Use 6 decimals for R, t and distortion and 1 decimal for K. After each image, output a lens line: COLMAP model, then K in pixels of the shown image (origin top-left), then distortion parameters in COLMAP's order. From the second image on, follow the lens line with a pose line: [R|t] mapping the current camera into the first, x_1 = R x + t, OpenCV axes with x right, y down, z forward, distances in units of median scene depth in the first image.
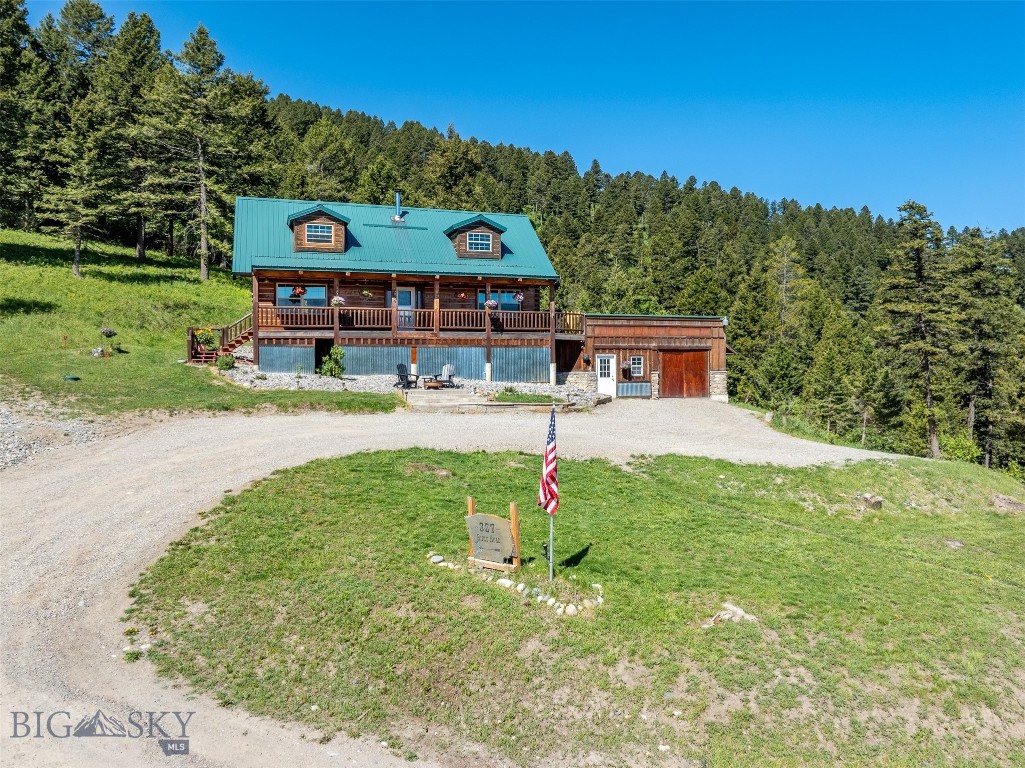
lens RADIAL K [[790.5, 0, 552.5], [0, 790.5, 354.7], [0, 0, 1]] dist [-0.034322, -0.004050]
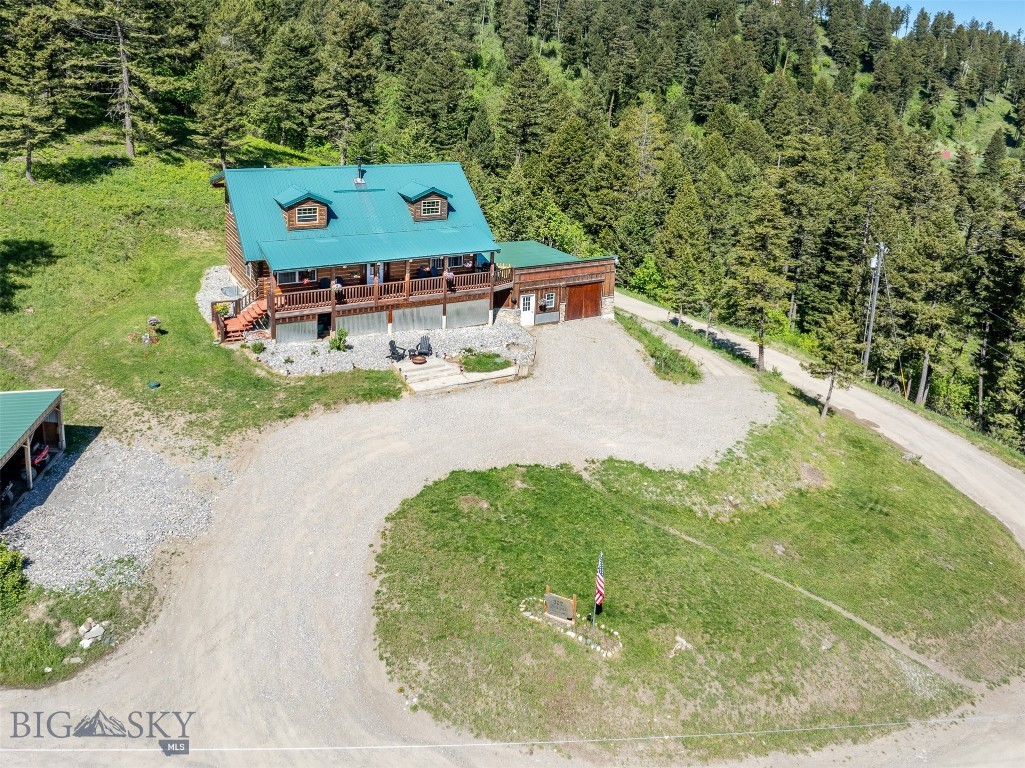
lens RADIAL K [[800.1, 0, 502.2], [0, 800.1, 234.1], [0, 0, 1]] dist [-0.026589, -0.004190]
pose [[0.986355, 0.002050, 0.164621, -0.191244], [-0.037861, 0.975947, 0.214694, -0.379732], [-0.160221, -0.217997, 0.962708, -0.230407]]
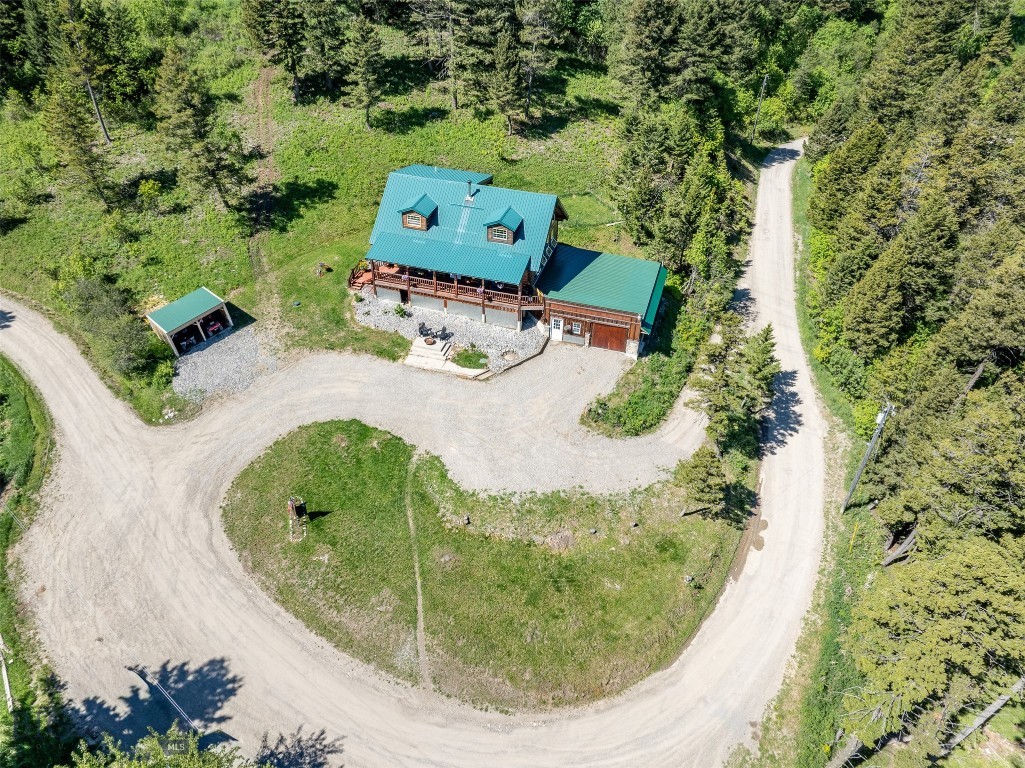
lens RADIAL K [[723.4, 0, 512.9], [0, 723.4, 378.0], [0, 0, 1]] dist [-0.038817, 0.004571]
pose [[0.792807, 0.388279, -0.469783, 0.772732], [-0.007118, 0.776650, 0.629893, -0.879753], [0.609431, -0.496040, 0.618497, -0.069665]]
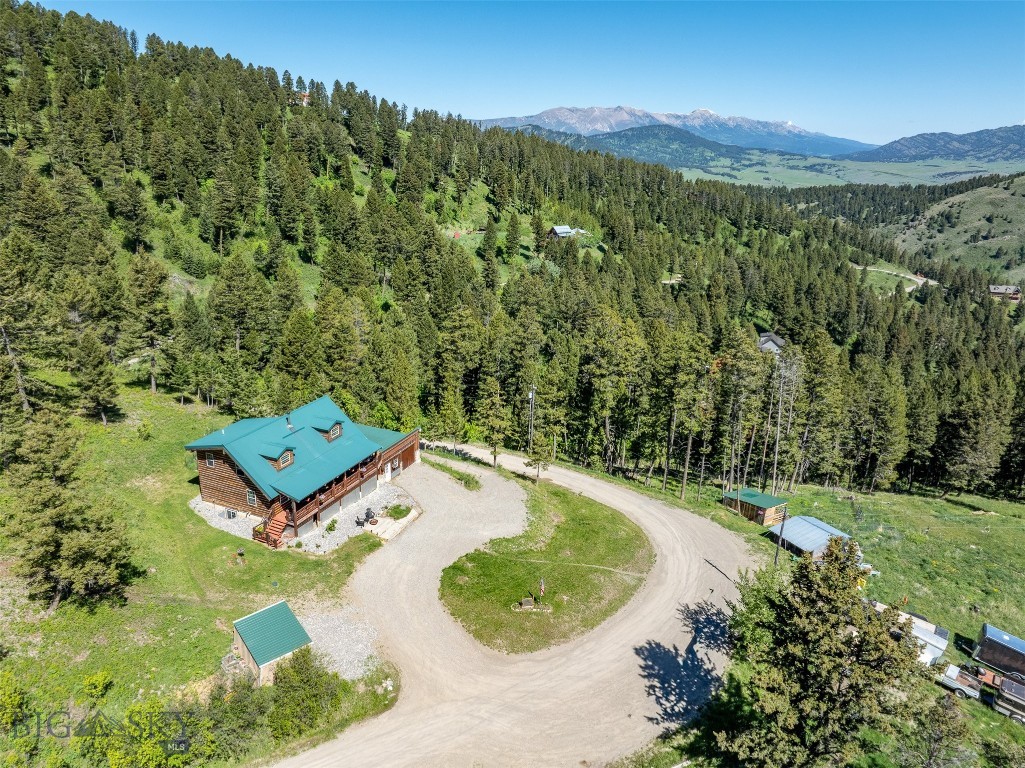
lens RADIAL K [[725.7, 0, 514.6], [0, 725.7, 377.9], [0, 0, 1]] dist [-0.040491, 0.009266]
pose [[0.697181, -0.210595, 0.685265, -1.067982], [-0.028709, 0.946911, 0.320212, -0.925955], [-0.716320, -0.242919, 0.654122, -0.572789]]
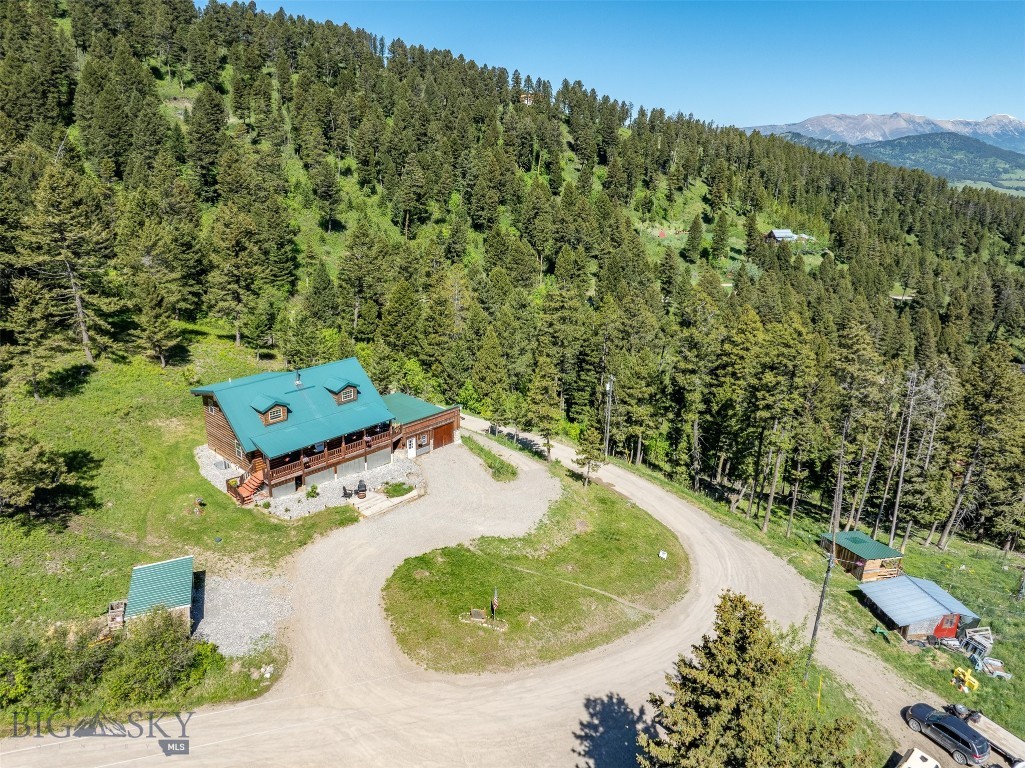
lens RADIAL K [[723.4, 0, 512.9], [0, 723.4, 378.0], [0, 0, 1]] dist [-0.038817, 0.004571]
pose [[0.893534, -0.124974, 0.431252, -0.501769], [-0.021679, 0.947354, 0.319454, -0.778807], [-0.448471, -0.294792, 0.843784, -0.693006]]
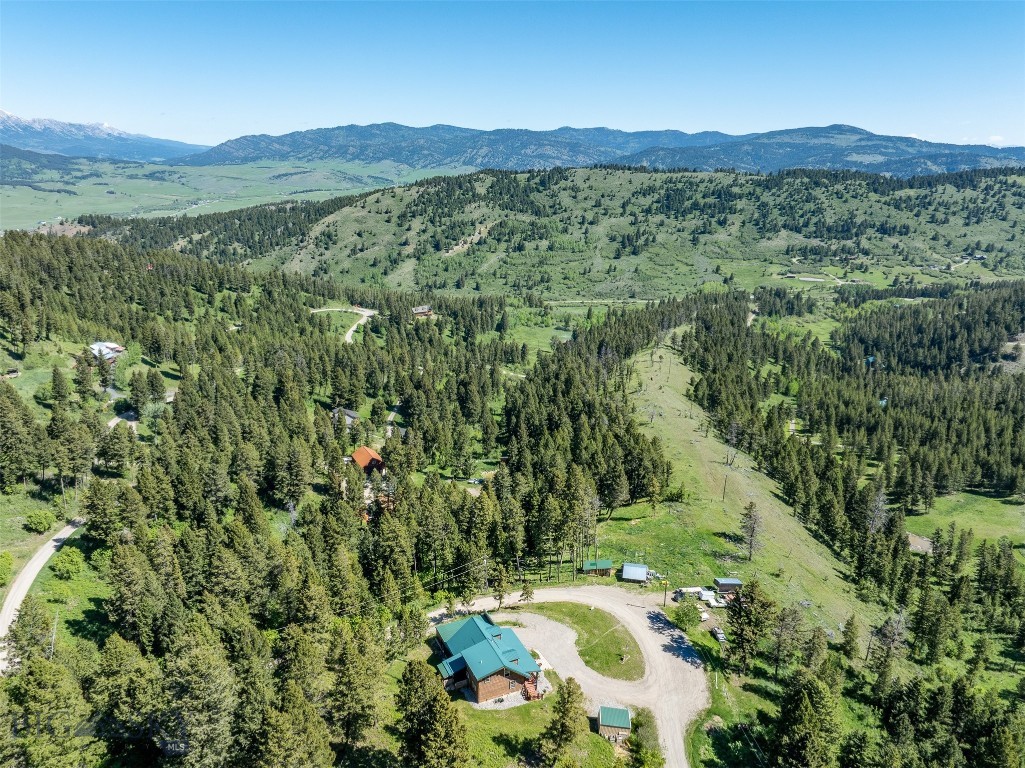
lens RADIAL K [[724.3, 0, 514.7], [0, 724.3, 377.7], [0, 0, 1]] dist [-0.034025, 0.006745]
pose [[-0.073910, -0.300657, 0.950864, -3.113692], [-0.021156, 0.953730, 0.299918, -2.419272], [-0.997040, 0.002051, -0.076851, 1.214601]]
